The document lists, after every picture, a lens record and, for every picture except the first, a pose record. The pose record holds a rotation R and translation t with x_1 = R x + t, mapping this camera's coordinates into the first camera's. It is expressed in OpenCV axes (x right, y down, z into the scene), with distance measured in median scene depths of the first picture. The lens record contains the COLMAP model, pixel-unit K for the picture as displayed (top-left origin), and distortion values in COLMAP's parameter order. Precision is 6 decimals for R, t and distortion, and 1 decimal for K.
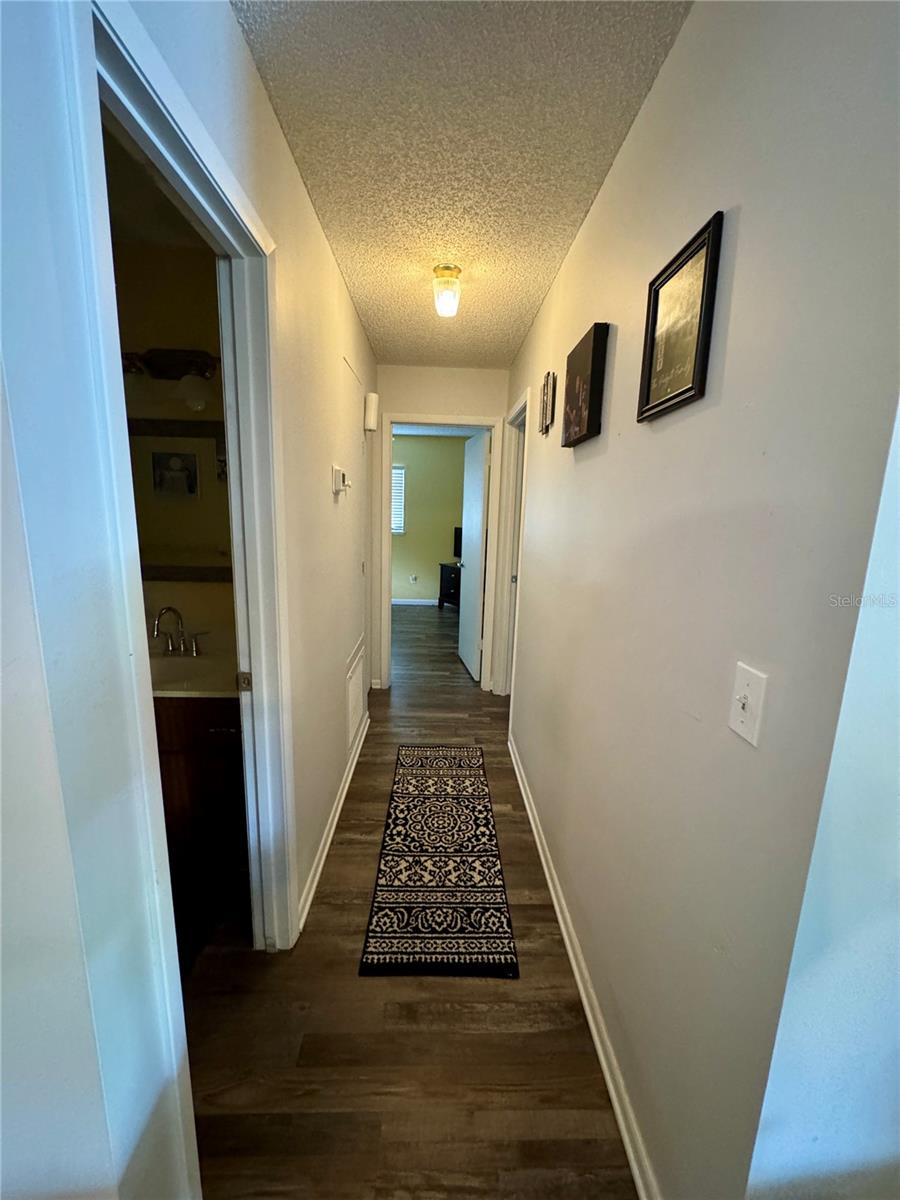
lens RADIAL K [[478.2, 0, 450.0], [0, 478.2, 600.0], [0, 0, 1]] dist [-0.001291, 0.000602]
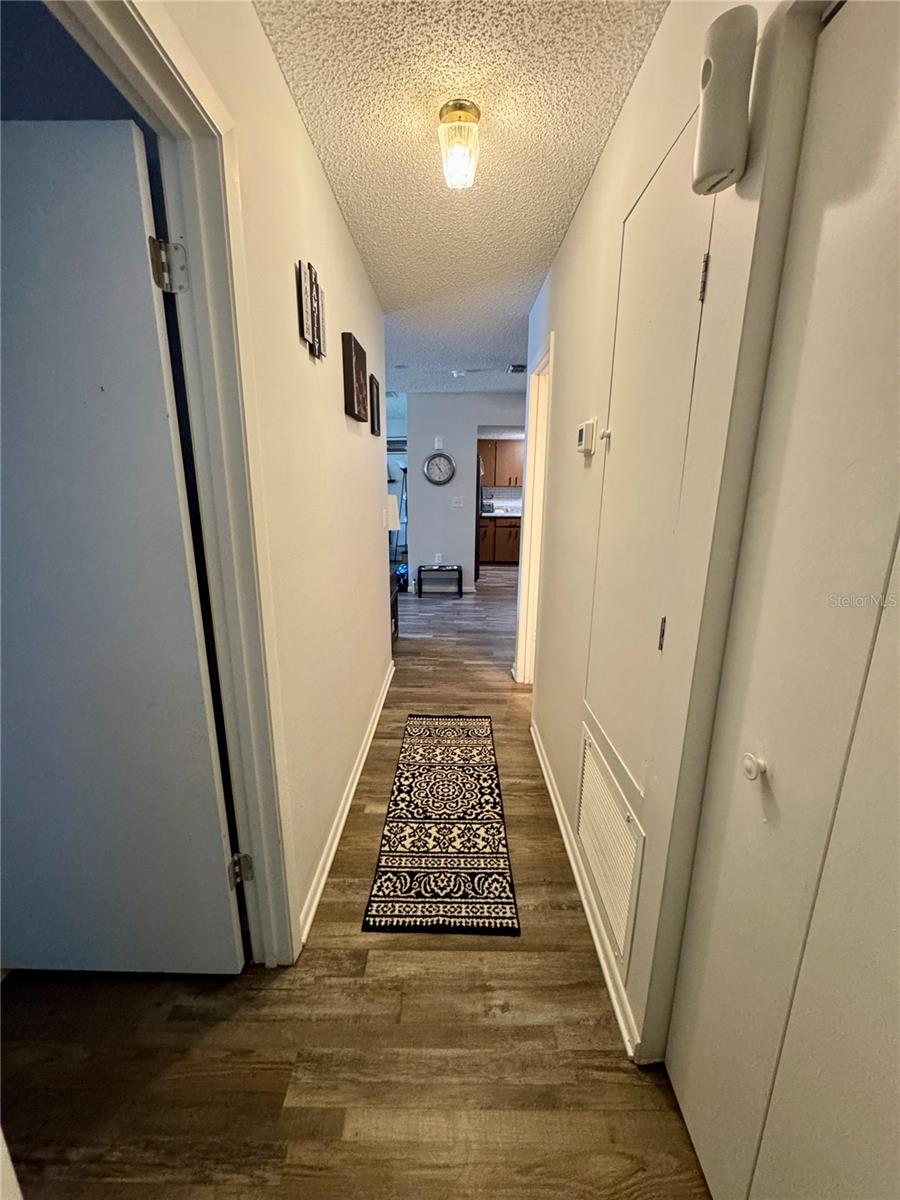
lens RADIAL K [[478.2, 0, 450.0], [0, 478.2, 600.0], [0, 0, 1]] dist [-0.001291, 0.000602]
pose [[-0.998789, -0.042543, 0.024703, -0.035938], [-0.028396, 0.908607, 0.416685, -0.307660], [-0.040173, 0.415479, -0.908715, 1.734075]]
